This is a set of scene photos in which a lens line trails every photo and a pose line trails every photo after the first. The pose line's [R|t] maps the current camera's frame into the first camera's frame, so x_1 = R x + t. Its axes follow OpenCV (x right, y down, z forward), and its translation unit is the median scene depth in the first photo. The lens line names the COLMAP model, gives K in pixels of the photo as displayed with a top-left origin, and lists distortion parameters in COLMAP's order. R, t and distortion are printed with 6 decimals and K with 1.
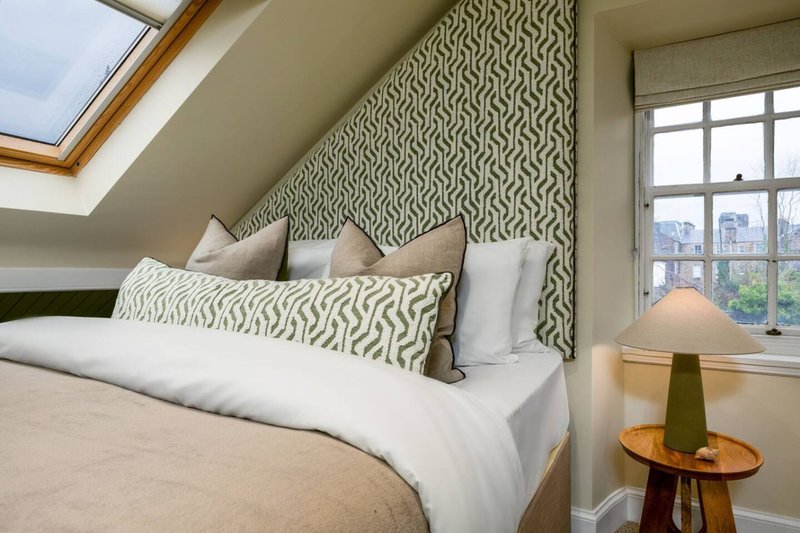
lens RADIAL K [[468.8, 0, 405.0], [0, 468.8, 270.3], [0, 0, 1]] dist [0.011396, -0.011894]
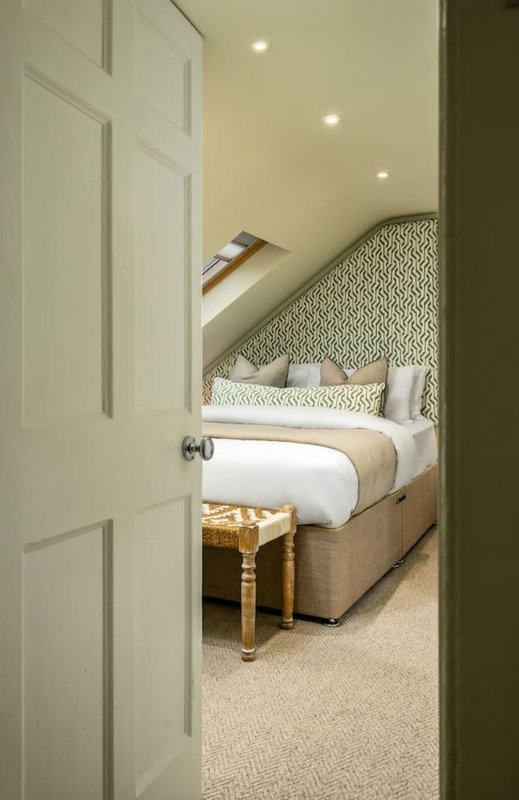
lens RADIAL K [[650.0, 0, 240.8], [0, 650.0, 392.1], [0, 0, 1]] dist [0.001940, -0.001439]
pose [[0.999827, -0.017609, 0.006051, -0.471959], [0.017479, 0.999628, 0.020938, -0.020939], [-0.006418, -0.020828, 0.999762, -1.658236]]
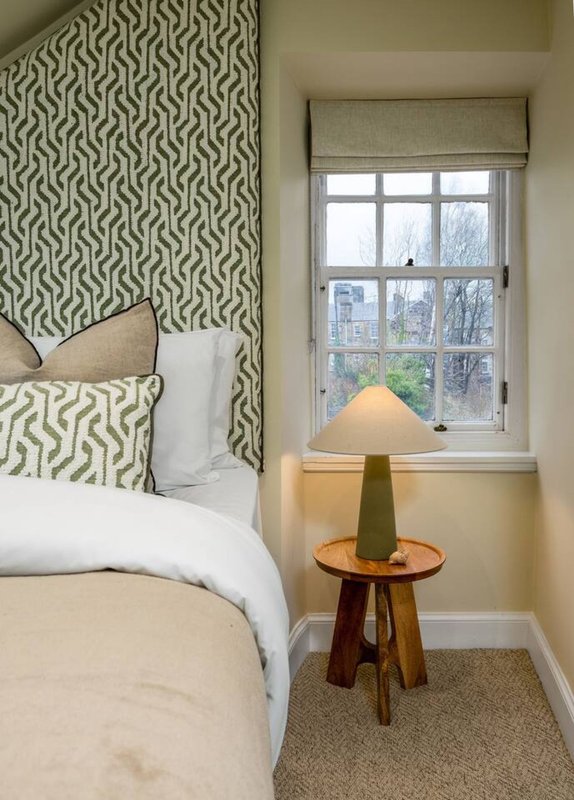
lens RADIAL K [[713.1, 0, 262.0], [0, 713.1, 399.8], [0, 0, 1]] dist [0.025916, -0.045331]
pose [[0.880727, -0.036153, 0.472242, -0.232800], [0.008631, 0.998142, 0.060317, -0.017980], [-0.473545, -0.049047, 0.879403, -0.111826]]
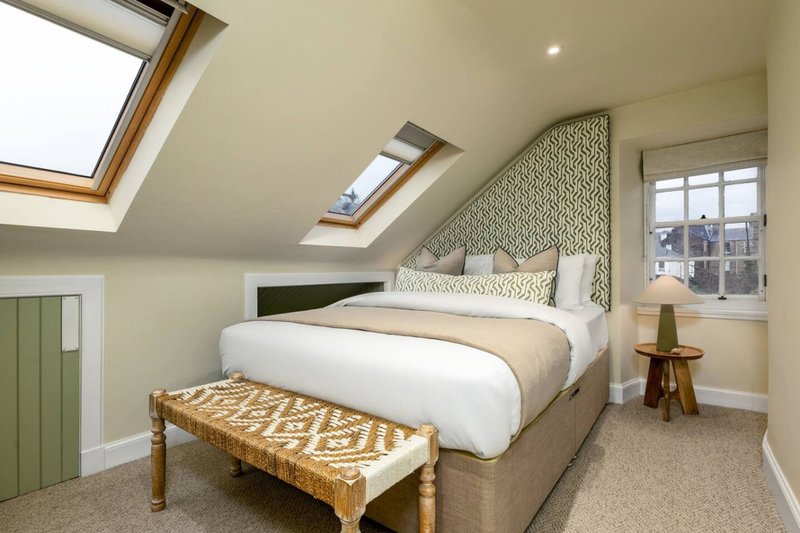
lens RADIAL K [[381.8, 0, 399.5], [0, 381.8, 278.6], [0, 0, 1]] dist [0.003079, -0.000298]
pose [[0.987342, -0.017740, -0.157611, -0.280240], [0.020805, 0.999625, 0.017820, -0.003005], [0.157236, -0.020874, 0.987340, -0.780484]]
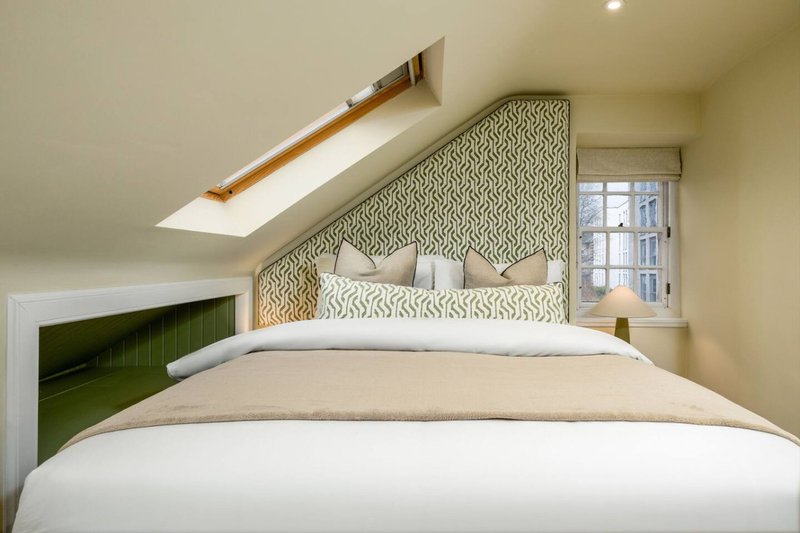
lens RADIAL K [[468.8, 0, 439.2], [0, 468.8, 268.0], [0, 0, 1]] dist [0.011396, -0.011894]
pose [[0.872973, -0.010175, 0.487662, -0.919785], [0.001737, 0.999841, 0.017752, -0.064621], [-0.487765, -0.014650, 0.872852, -0.309927]]
